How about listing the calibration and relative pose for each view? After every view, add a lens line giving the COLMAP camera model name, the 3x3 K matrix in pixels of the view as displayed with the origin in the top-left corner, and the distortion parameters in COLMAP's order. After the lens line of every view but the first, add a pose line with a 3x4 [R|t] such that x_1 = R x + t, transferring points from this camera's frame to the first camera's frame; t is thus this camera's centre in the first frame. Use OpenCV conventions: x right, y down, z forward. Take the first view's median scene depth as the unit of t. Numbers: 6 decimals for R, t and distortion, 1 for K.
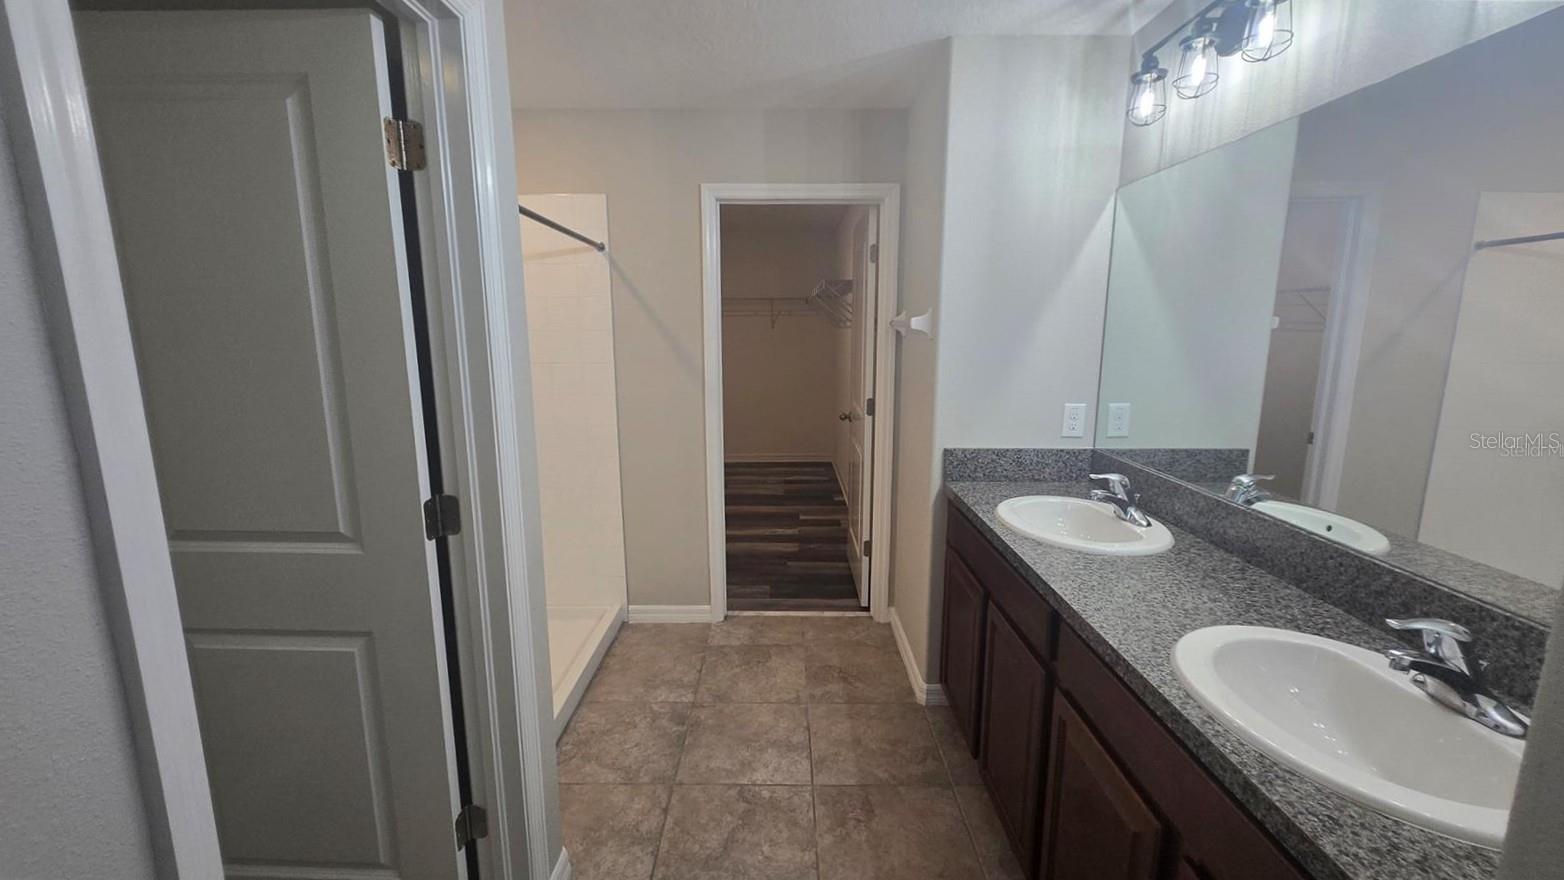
lens RADIAL K [[631.3, 0, 792.1], [0, 631.3, 438.1], [0, 0, 1]] dist [0.004548, -0.000895]
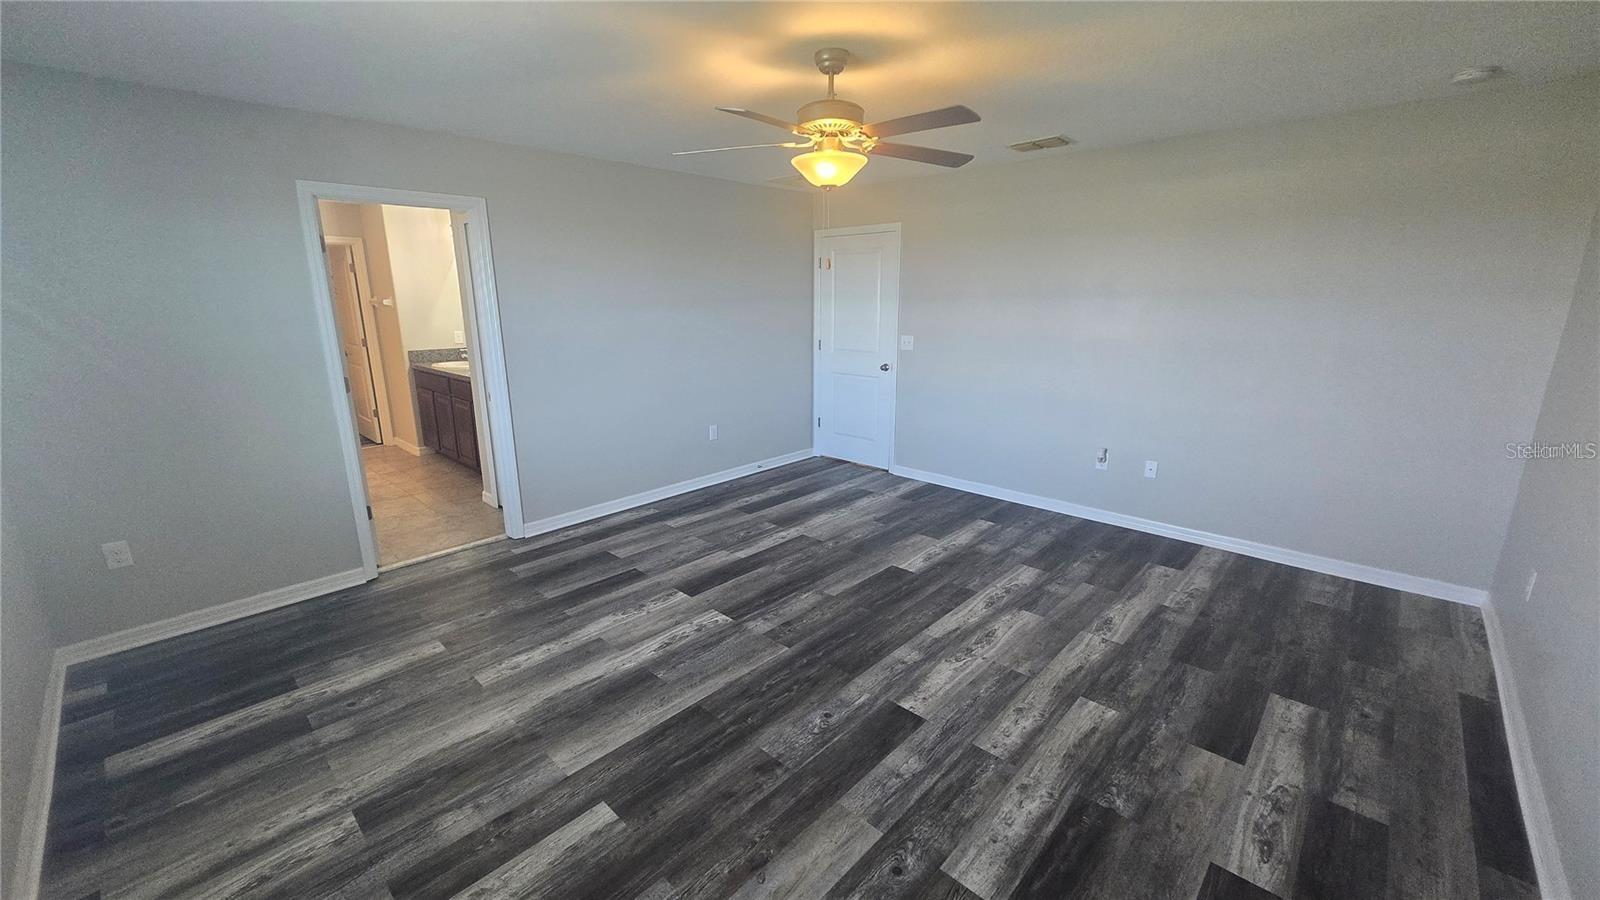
lens RADIAL K [[627.6, 0, 799.4], [0, 627.6, 453.5], [0, 0, 1]] dist [0.004906, -0.000952]
pose [[0.692990, -0.173640, 0.699724, -0.664986], [0.127025, 0.984786, 0.118577, 0.415818], [-0.709668, 0.006709, 0.704504, -2.474298]]
